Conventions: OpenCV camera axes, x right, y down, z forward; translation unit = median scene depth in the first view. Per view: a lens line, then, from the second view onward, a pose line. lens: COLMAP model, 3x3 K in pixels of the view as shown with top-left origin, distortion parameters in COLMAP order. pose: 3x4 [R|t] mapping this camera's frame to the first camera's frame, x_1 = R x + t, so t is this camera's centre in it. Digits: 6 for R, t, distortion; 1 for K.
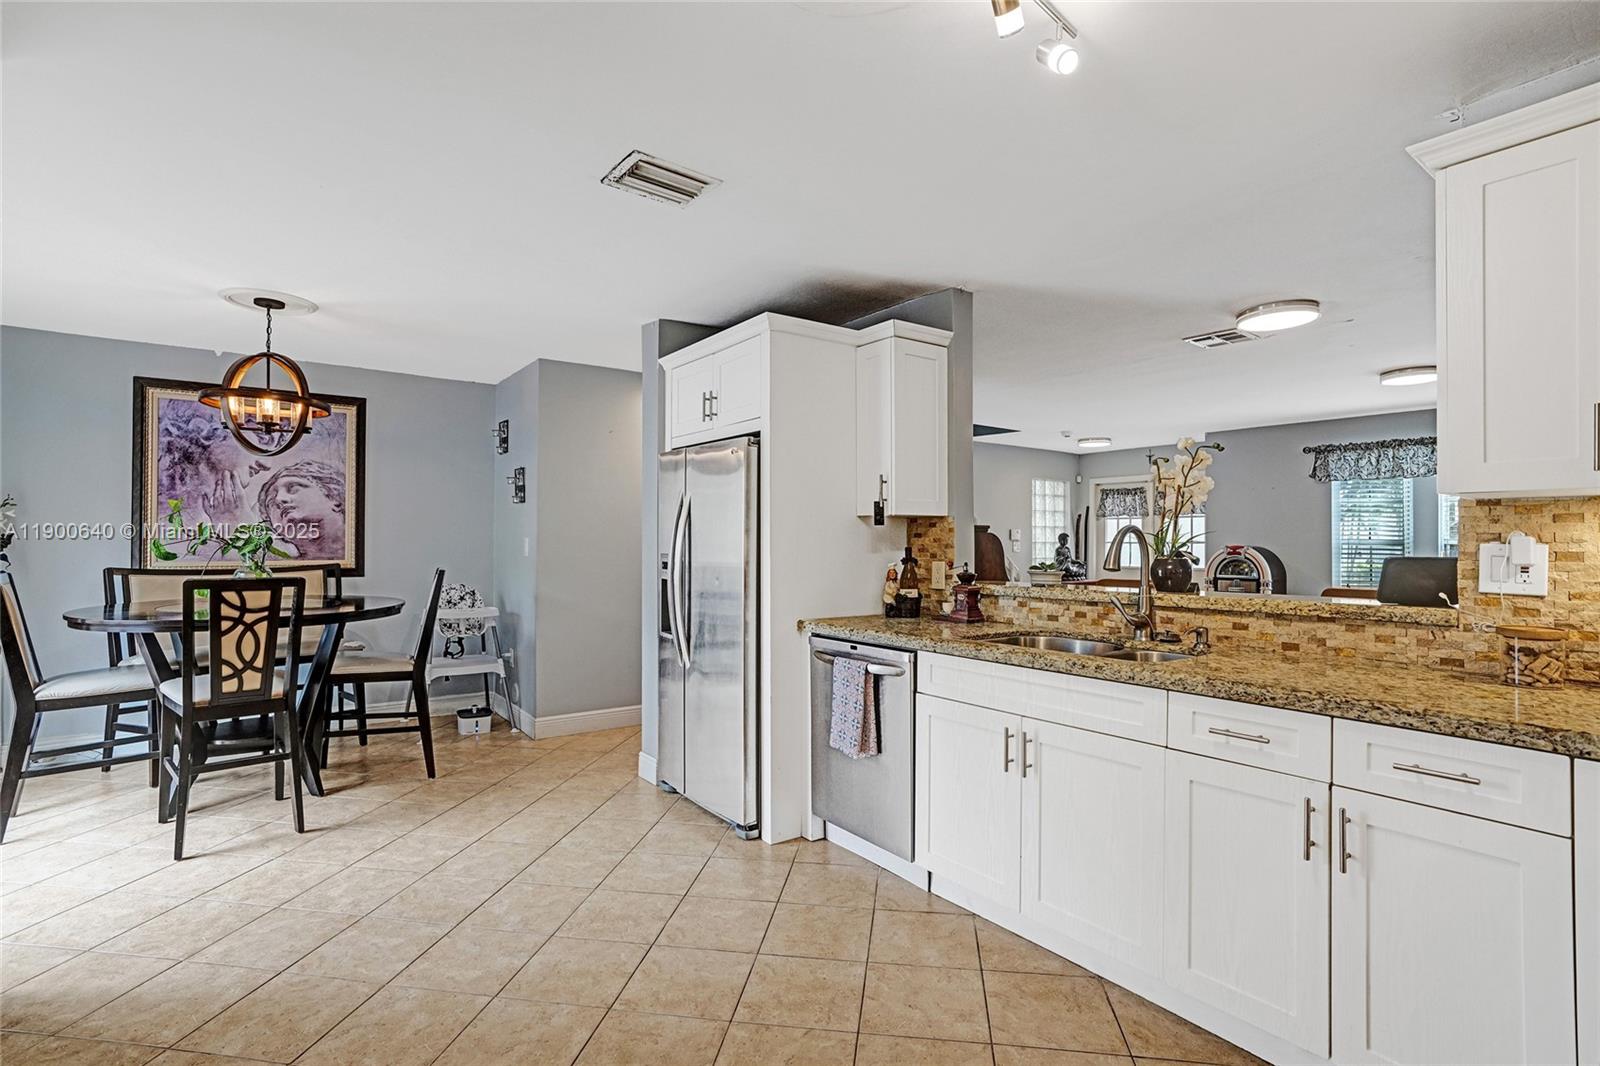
lens RADIAL K [[758.3, 0, 800.0], [0, 758.3, 533.0], [0, 0, 1]] dist [-0.054465, 0.028687]
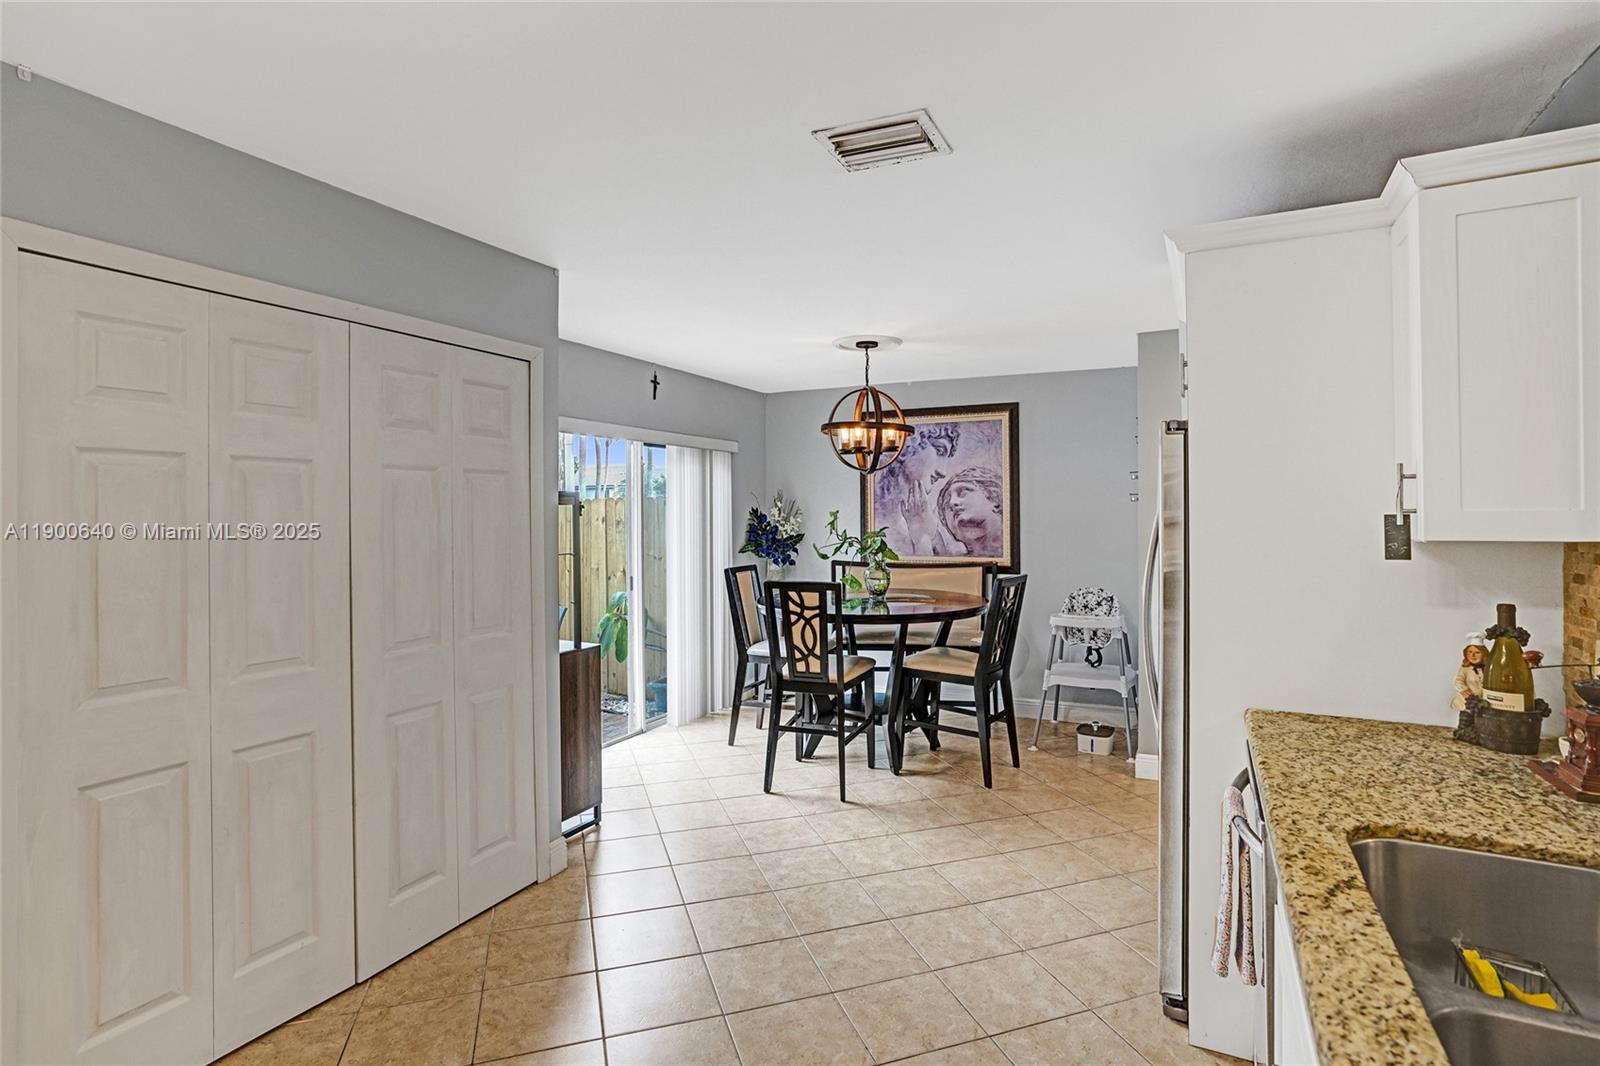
lens RADIAL K [[781.4, 0, 821.7], [0, 781.4, 512.0], [0, 0, 1]] dist [-0.063297, 0.030888]
pose [[0.465119, -0.007566, -0.885216, 0.271310], [0.013995, 0.999901, -0.001193, -0.034138], [0.885138, -0.011834, 0.465179, 0.283261]]
